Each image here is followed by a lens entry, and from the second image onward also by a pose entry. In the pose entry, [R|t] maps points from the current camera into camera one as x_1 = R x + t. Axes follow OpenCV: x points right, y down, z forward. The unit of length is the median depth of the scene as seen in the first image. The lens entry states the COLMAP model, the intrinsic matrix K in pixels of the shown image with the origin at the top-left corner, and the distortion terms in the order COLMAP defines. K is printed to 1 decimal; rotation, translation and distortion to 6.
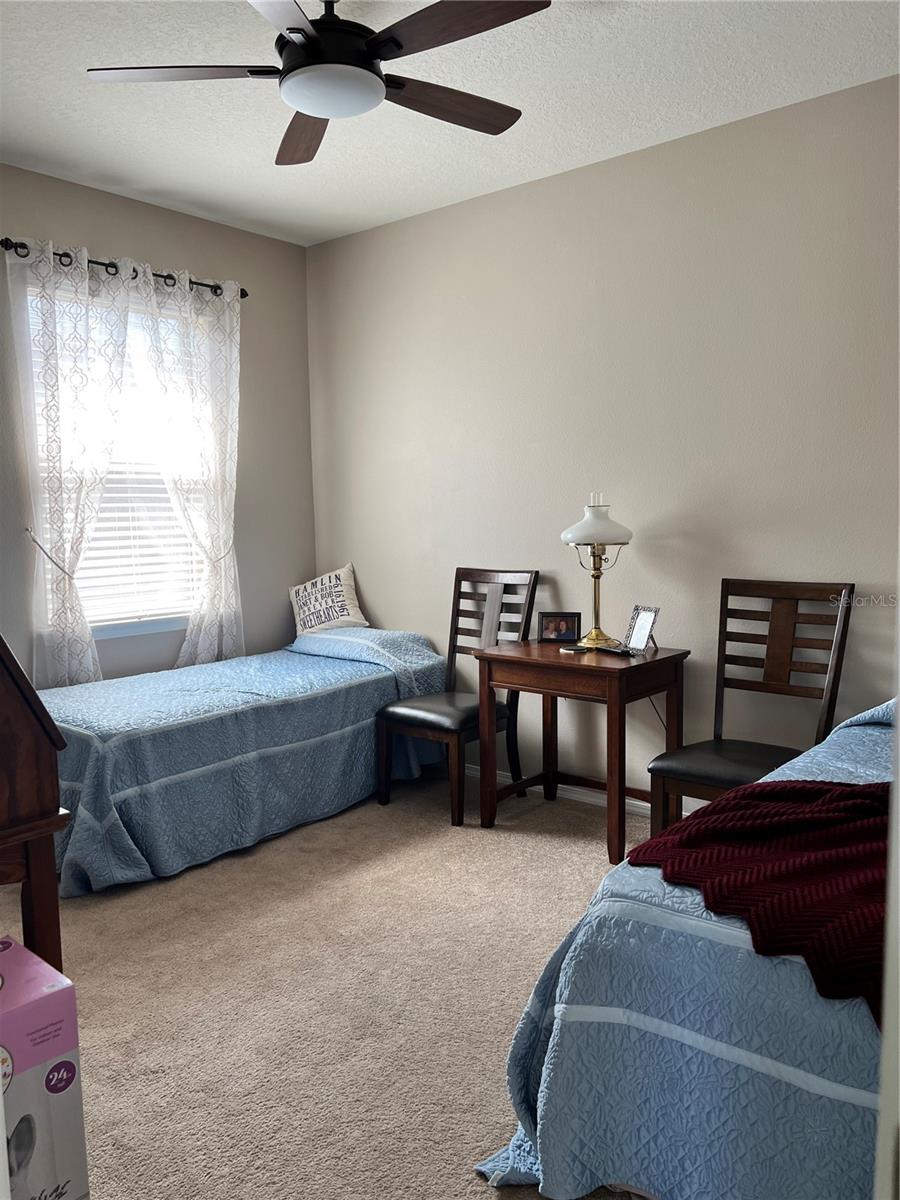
lens RADIAL K [[910.5, 0, 443.5], [0, 910.5, 598.9], [0, 0, 1]] dist [0.074504, -0.034067]
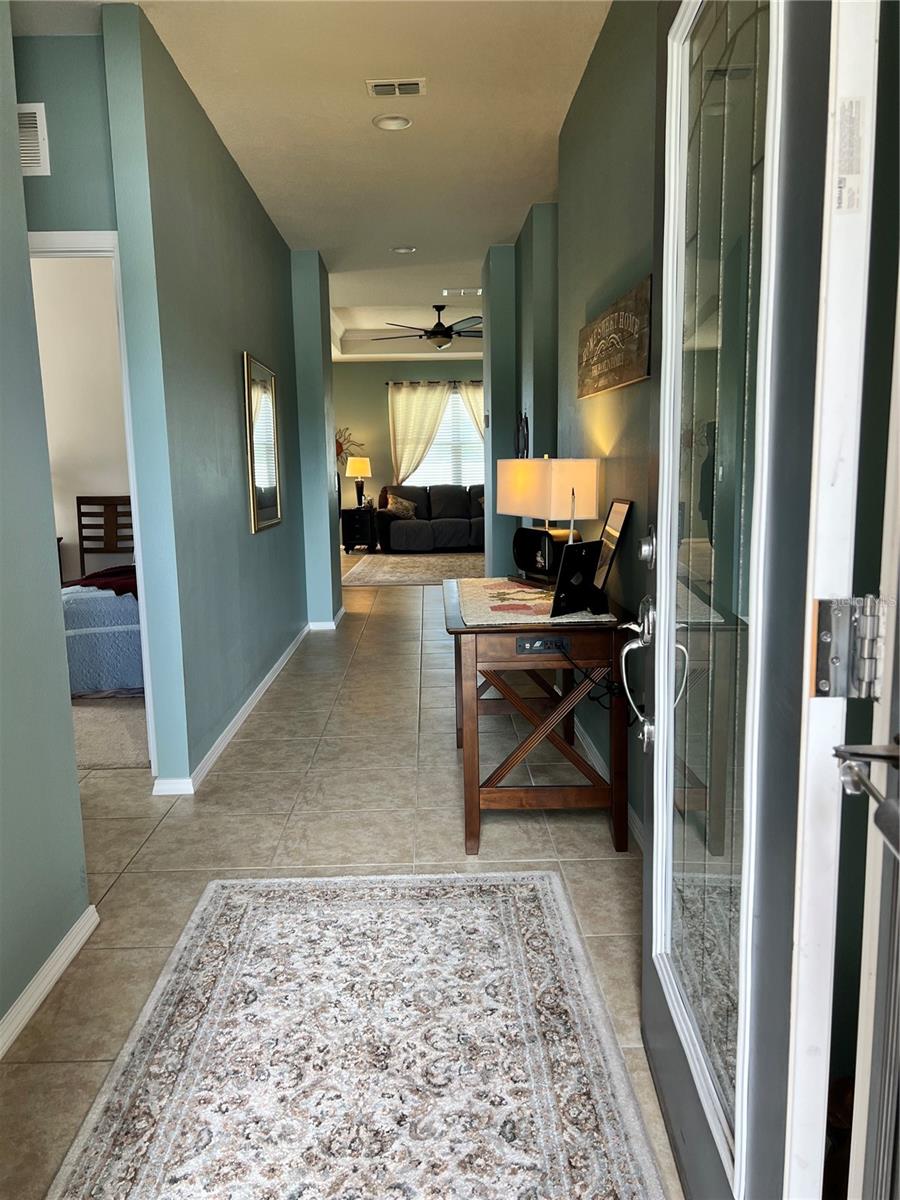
lens RADIAL K [[910.5, 0, 447.3], [0, 910.5, 600.6], [0, 0, 1]] dist [0.074504, -0.034067]
pose [[0.753079, -0.105678, 0.649387, -0.385845], [0.073142, 0.994345, 0.076993, 0.103413], [-0.653851, -0.010485, 0.756550, -0.963657]]
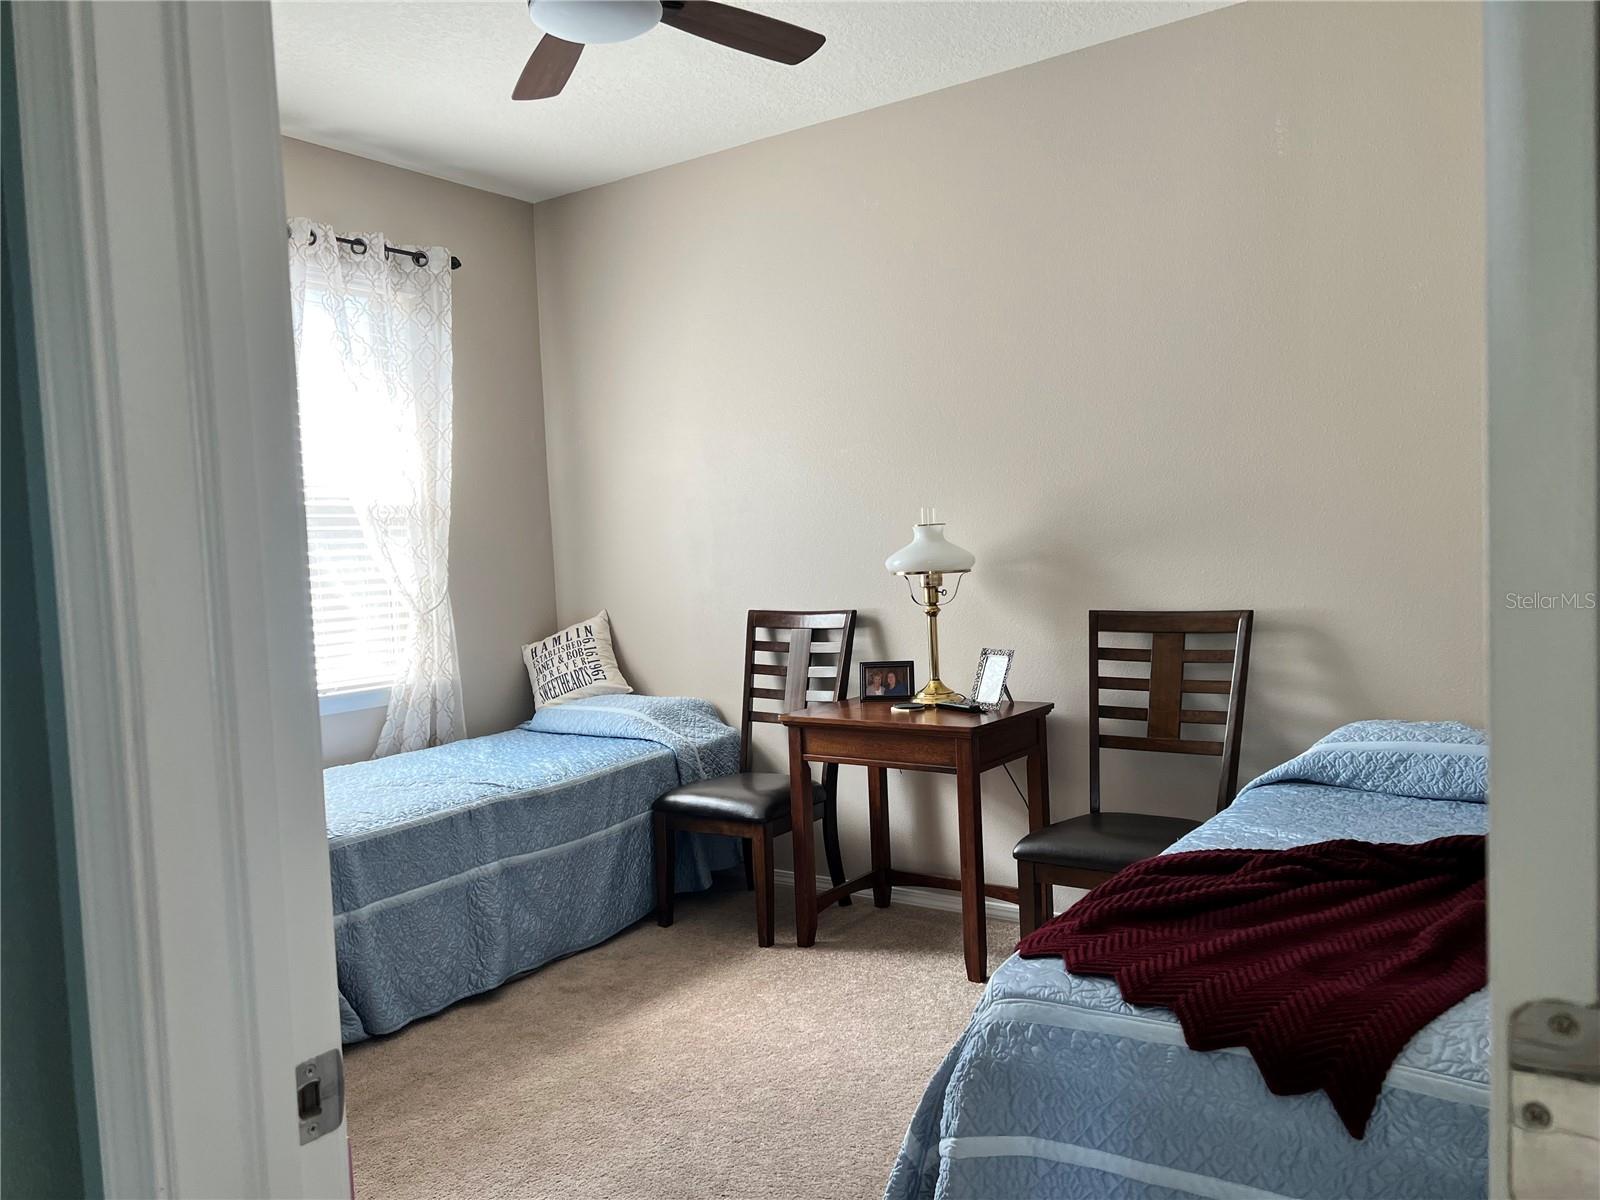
lens RADIAL K [[1214.0, 0, 798.5], [0, 1214.0, 604.3], [0, 0, 1]] dist [0.074504, -0.034067]
pose [[0.995892, -0.033526, 0.084111, -0.036444], [0.037573, 0.998188, -0.046997, 0.012916], [-0.082383, 0.049965, 0.995347, -0.031057]]
